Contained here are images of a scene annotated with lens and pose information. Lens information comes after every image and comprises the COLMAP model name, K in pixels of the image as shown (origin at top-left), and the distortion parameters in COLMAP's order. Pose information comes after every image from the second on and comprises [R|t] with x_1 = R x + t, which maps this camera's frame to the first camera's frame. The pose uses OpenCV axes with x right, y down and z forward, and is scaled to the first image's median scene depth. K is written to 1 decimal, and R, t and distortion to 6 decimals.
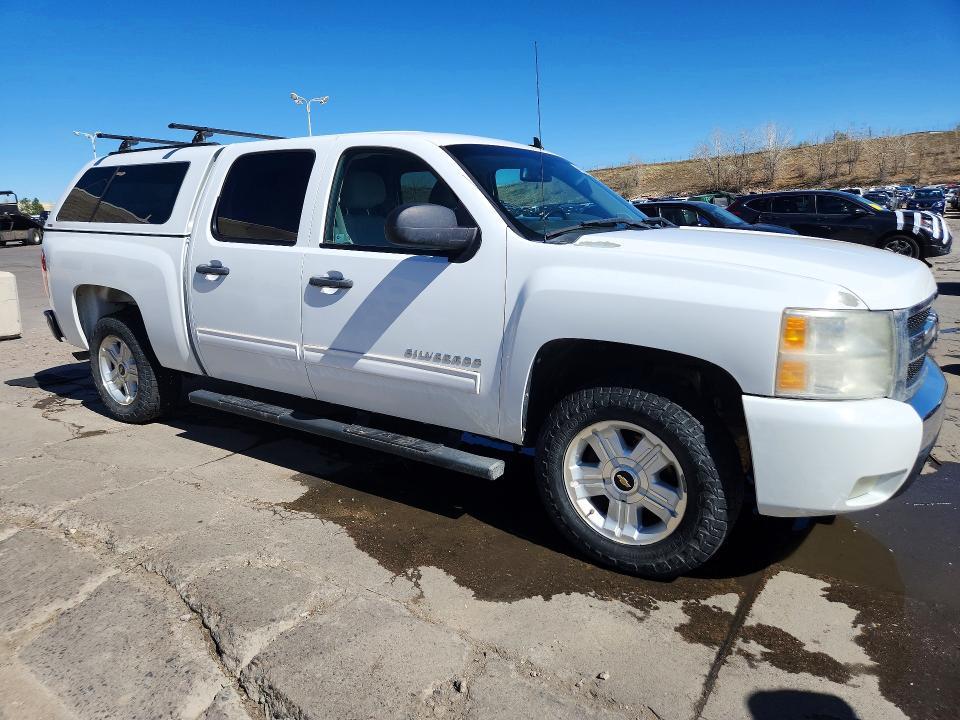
lens RADIAL K [[653.4, 0, 478.2], [0, 653.4, 352.0], [0, 0, 1]] dist [0.009186, -0.002000]
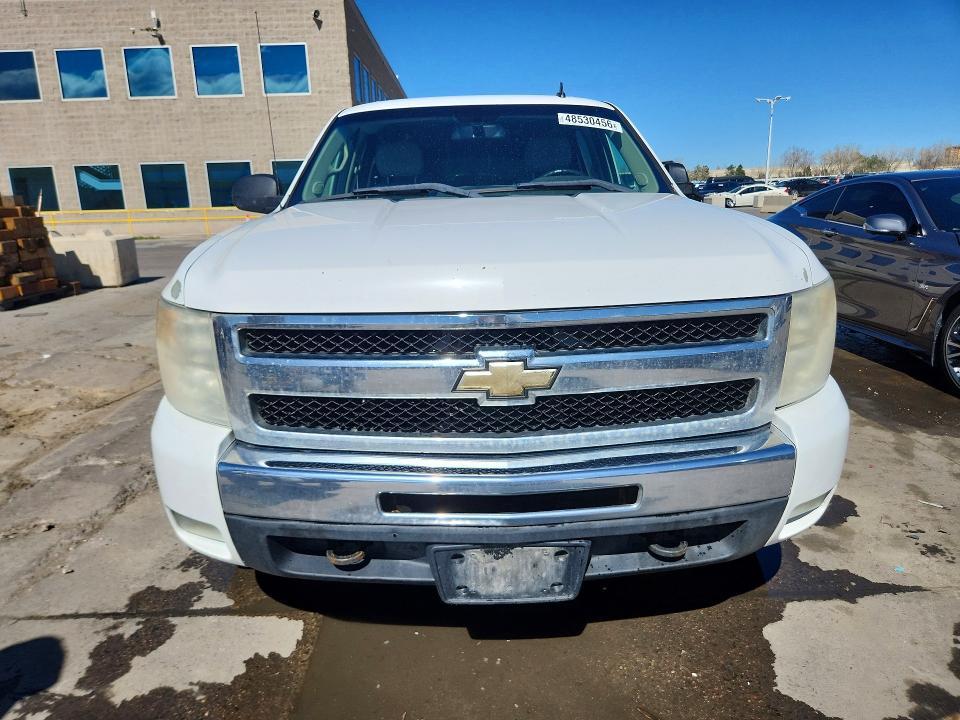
lens RADIAL K [[653.4, 0, 473.6], [0, 653.4, 355.8], [0, 0, 1]] dist [0.009186, -0.002000]
pose [[0.550174, 0.178927, -0.815655, 1.382597], [-0.127576, 0.983318, 0.129655, -0.153409], [0.825247, 0.032725, 0.563823, 0.807101]]
